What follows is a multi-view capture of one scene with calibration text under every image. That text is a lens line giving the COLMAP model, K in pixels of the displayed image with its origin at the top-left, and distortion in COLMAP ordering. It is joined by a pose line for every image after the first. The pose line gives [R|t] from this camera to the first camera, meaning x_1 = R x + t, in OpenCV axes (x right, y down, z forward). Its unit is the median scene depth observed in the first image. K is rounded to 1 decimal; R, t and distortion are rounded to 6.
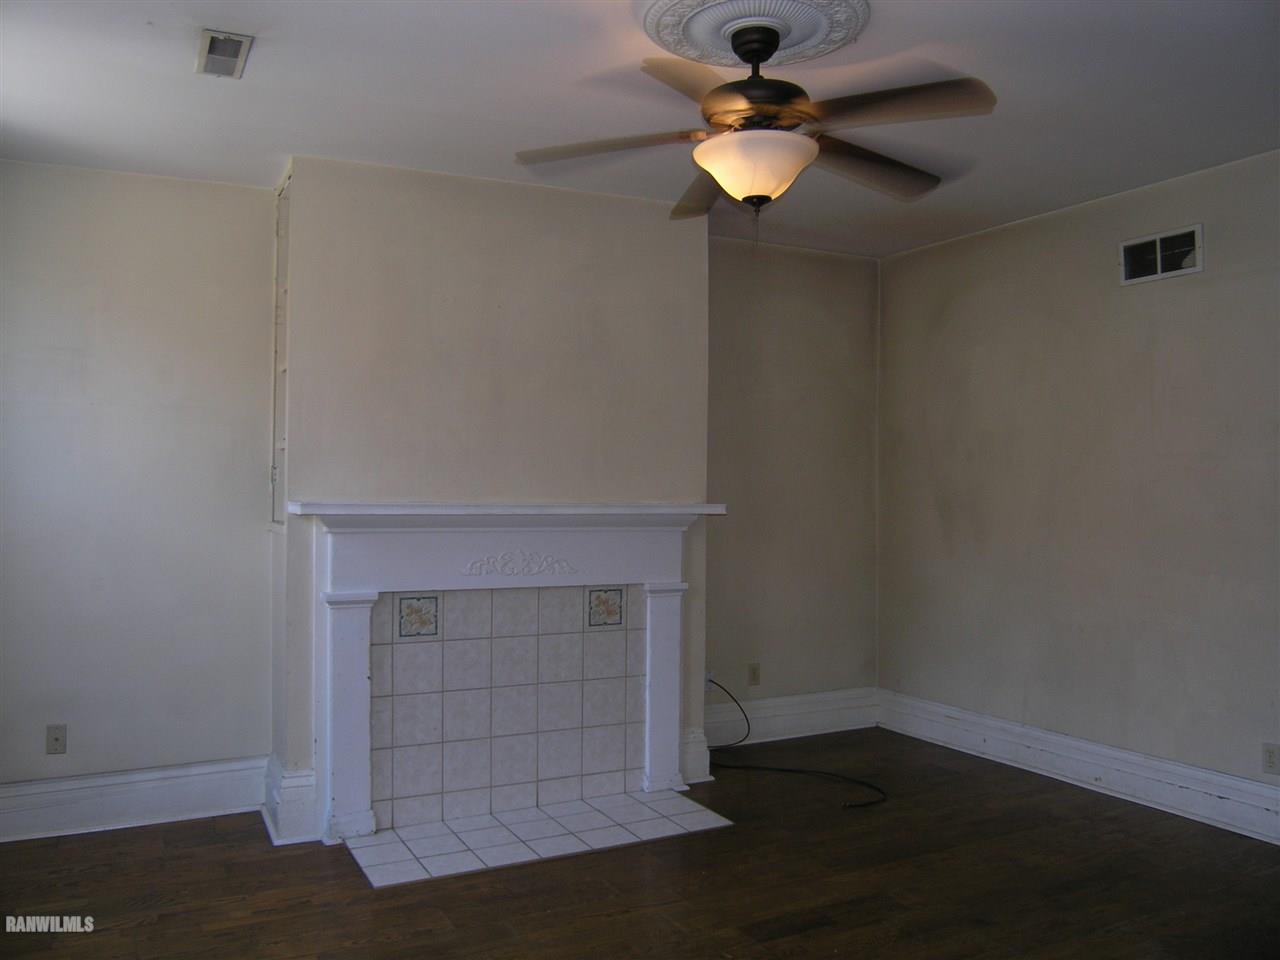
lens RADIAL K [[1049.1, 0, 630.1], [0, 1049.1, 455.1], [0, 0, 1]] dist [-0.102858, 0.042348]
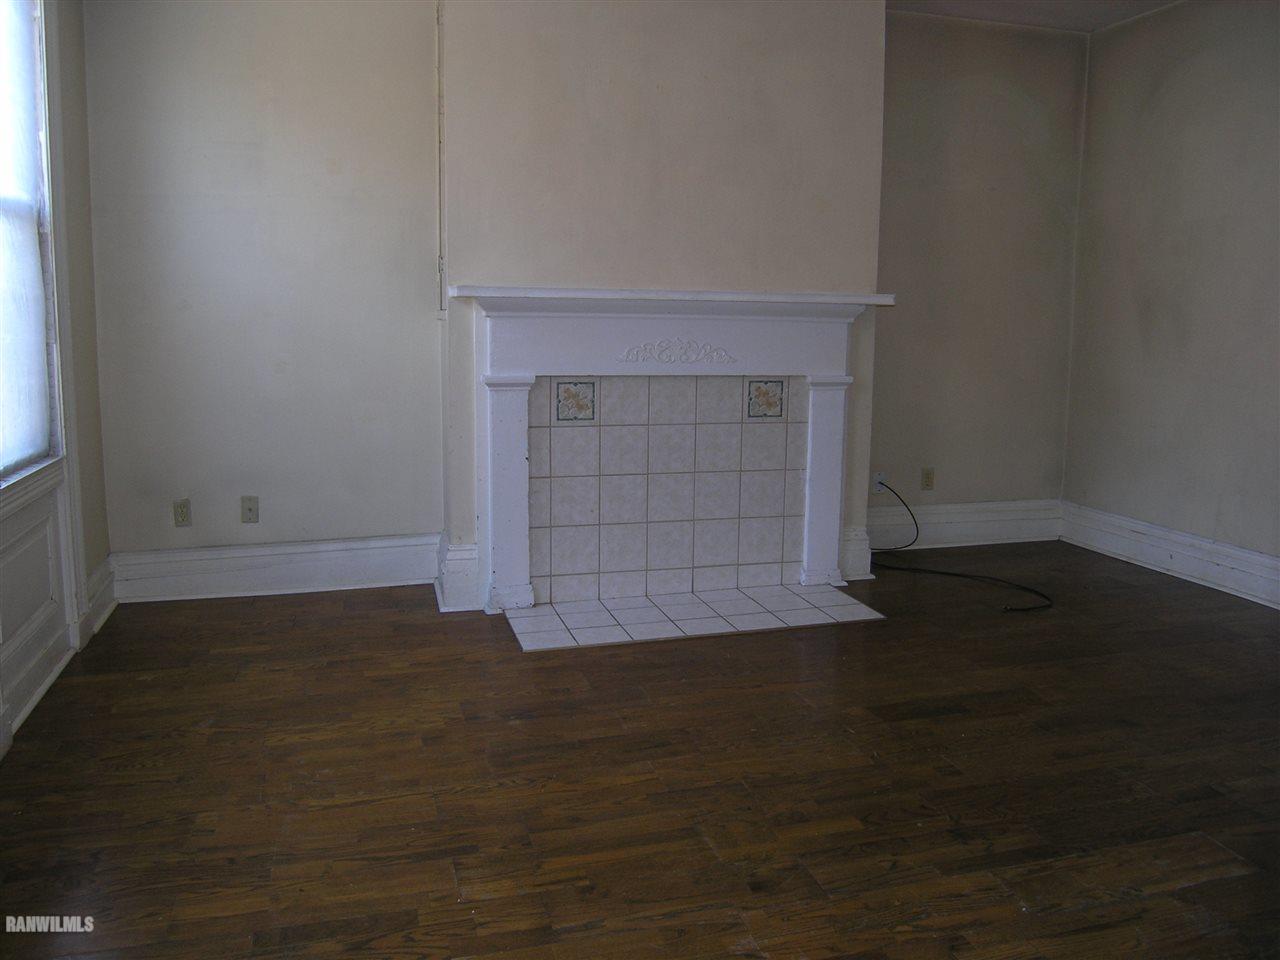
lens RADIAL K [[1049.1, 0, 630.1], [0, 1049.1, 455.1], [0, 0, 1]] dist [-0.102858, 0.042348]
pose [[0.978513, 0.030884, -0.203858, 0.057188], [0.001973, 0.987270, 0.159039, 0.042993], [0.206175, -0.156024, 0.965996, 0.014262]]
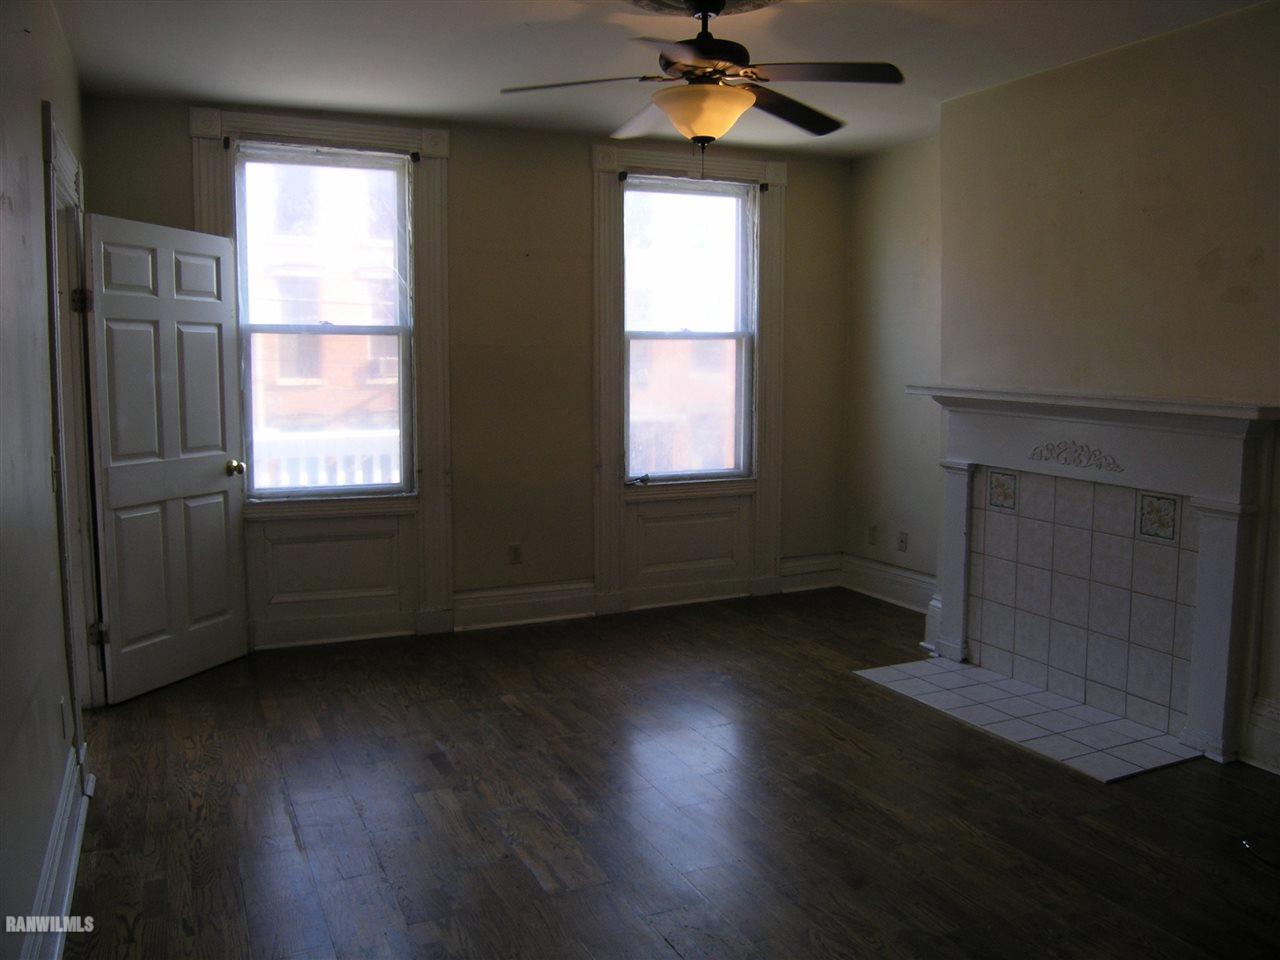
lens RADIAL K [[1049.1, 0, 630.1], [0, 1049.1, 455.1], [0, 0, 1]] dist [-0.102858, 0.042348]
pose [[-0.042090, 0.094702, -0.994615, 0.887830], [0.023060, 0.995325, 0.093794, 0.003756], [0.998848, -0.018988, -0.044077, 0.630099]]
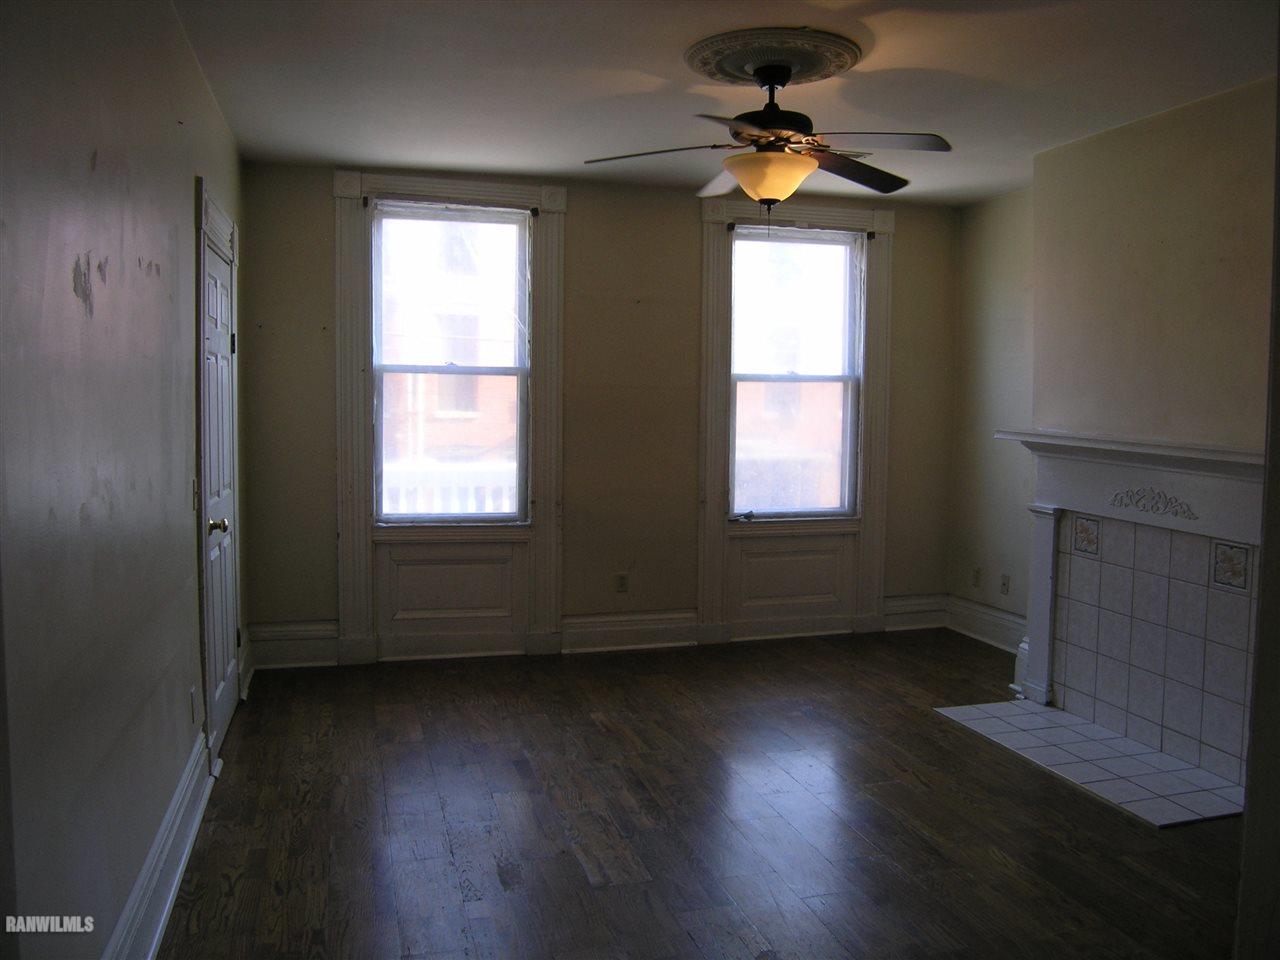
lens RADIAL K [[1049.1, 0, 630.1], [0, 1049.1, 455.1], [0, 0, 1]] dist [-0.102858, 0.042348]
pose [[-0.194562, 0.058533, -0.979142, 0.950510], [0.012224, 0.998285, 0.057248, -0.001844], [0.980814, -0.000831, -0.194944, 0.709501]]
